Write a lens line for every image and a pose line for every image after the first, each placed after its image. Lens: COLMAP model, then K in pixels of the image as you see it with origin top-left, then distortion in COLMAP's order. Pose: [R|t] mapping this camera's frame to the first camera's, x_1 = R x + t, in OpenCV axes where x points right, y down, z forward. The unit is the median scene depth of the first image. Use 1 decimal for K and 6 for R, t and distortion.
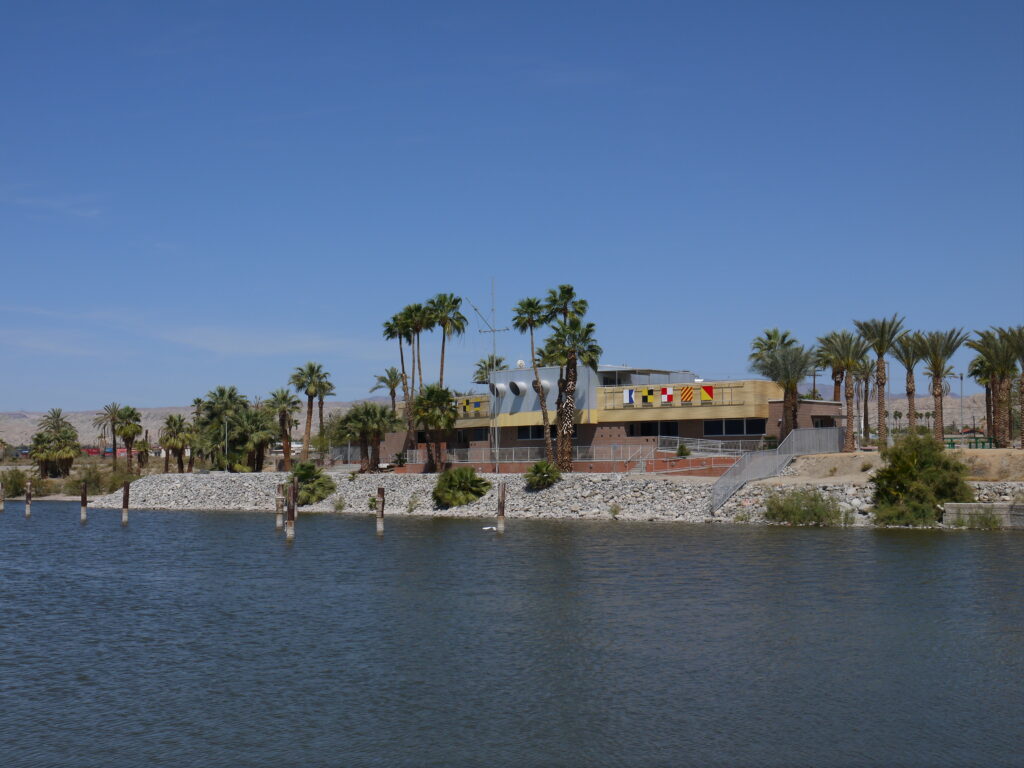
lens RADIAL K [[1550.6, 0, 512.0], [0, 1550.6, 384.8], [0, 0, 1]] dist [0.000736, 0.000000]
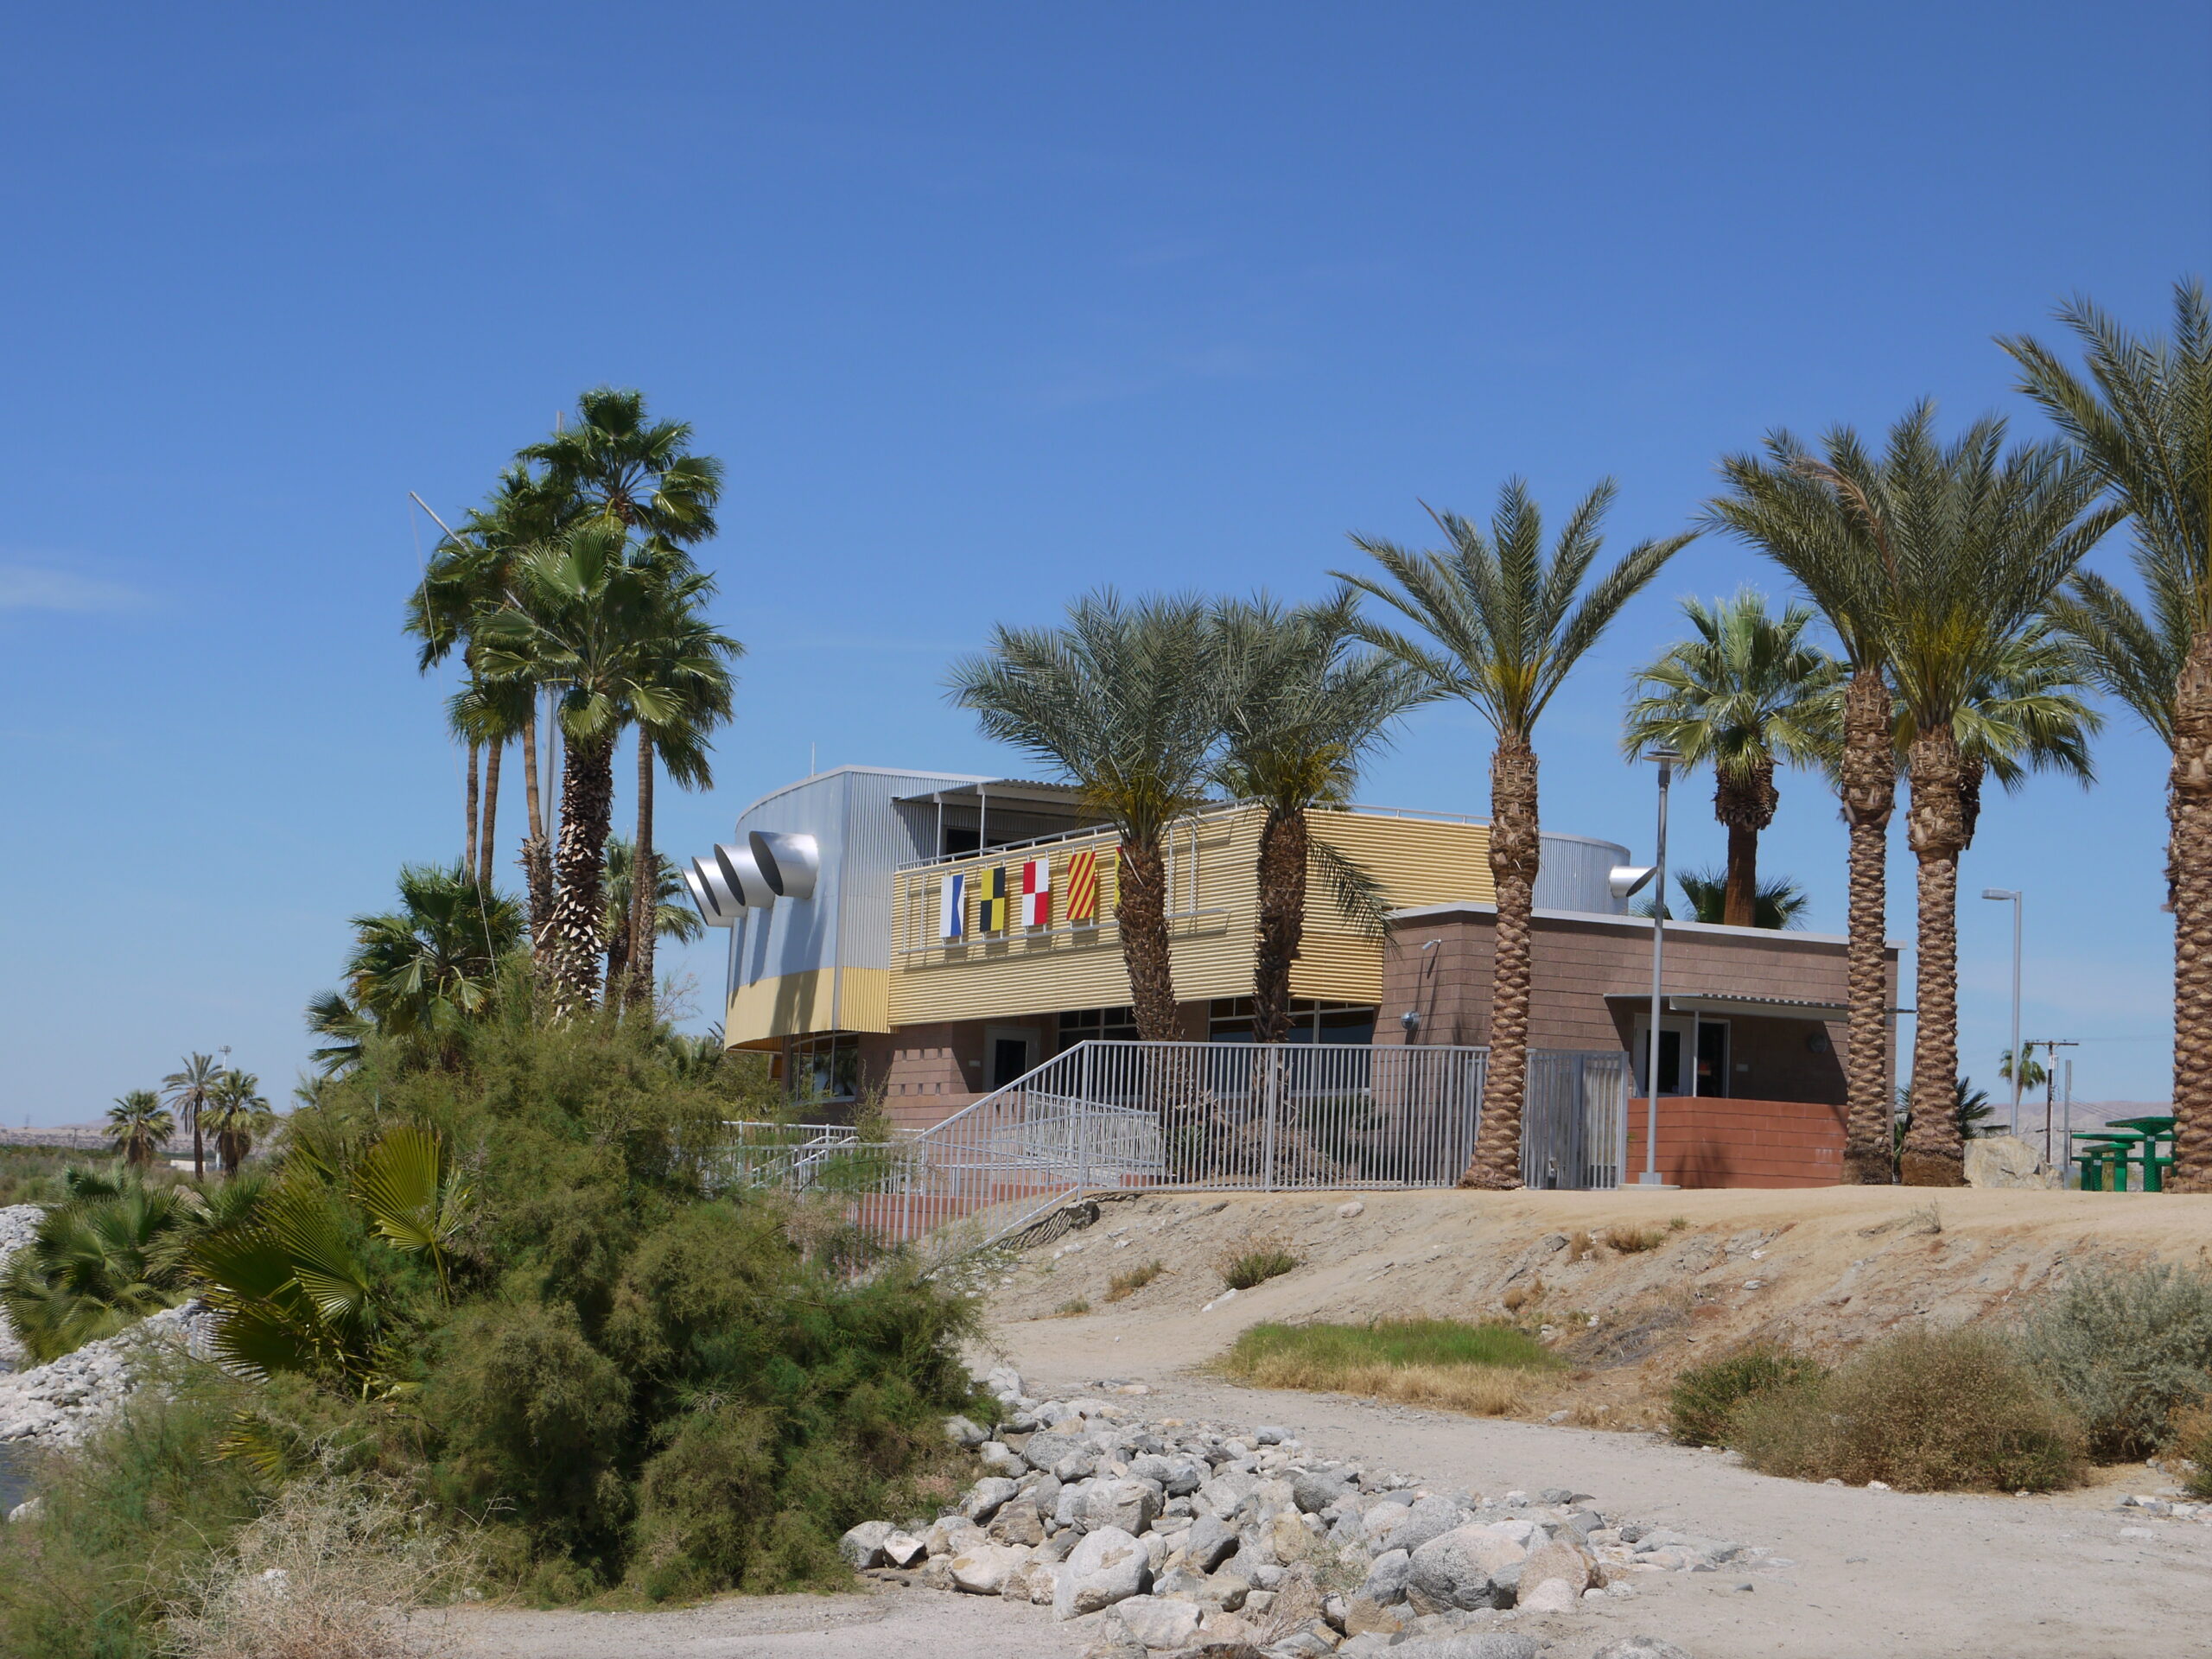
lens RADIAL K [[3789.9, 0, 1095.8], [0, 3789.9, 841.6], [0, 0, 1]] dist [-0.002212, 0.000000]
pose [[0.893123, 0.000168, -0.449813, 0.337162], [-0.025224, 0.998445, -0.049710, 0.024643], [0.449105, 0.055743, 0.891738, 0.546593]]
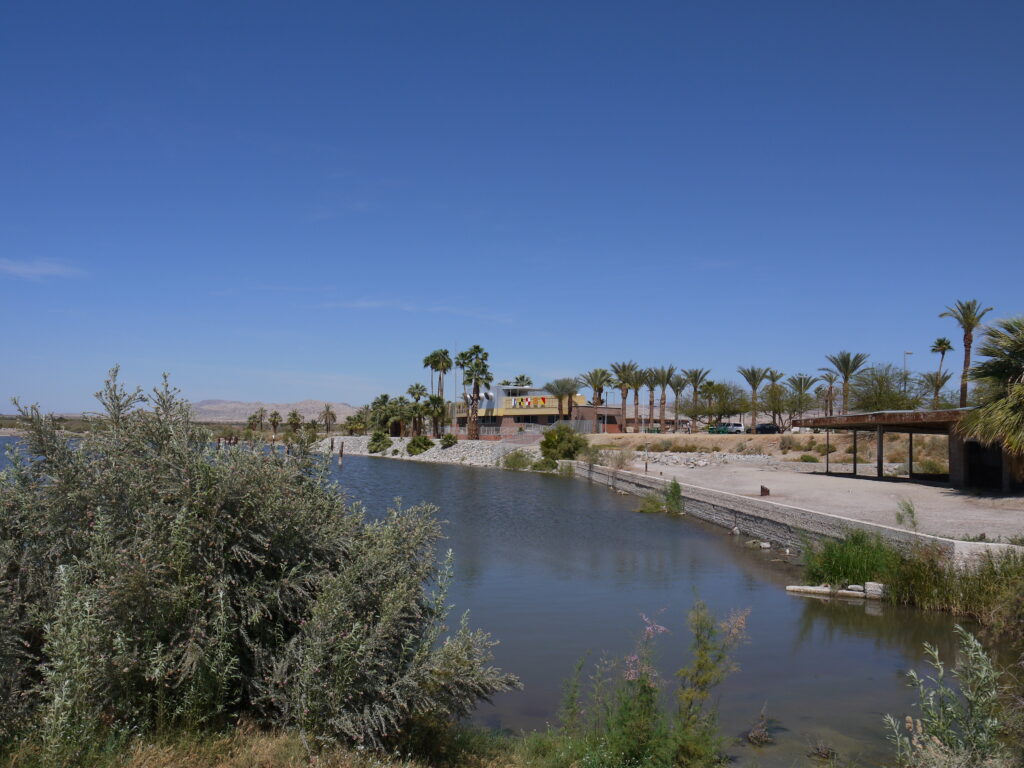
lens RADIAL K [[850.9, 0, 505.3], [0, 850.9, 366.7], [0, 0, 1]] dist [-0.056317, -0.003318]
pose [[0.959795, 0.007490, -0.280601, 0.370376], [-0.017149, 0.999341, -0.031985, -0.002602], [0.280177, 0.035511, 0.959291, -0.028303]]
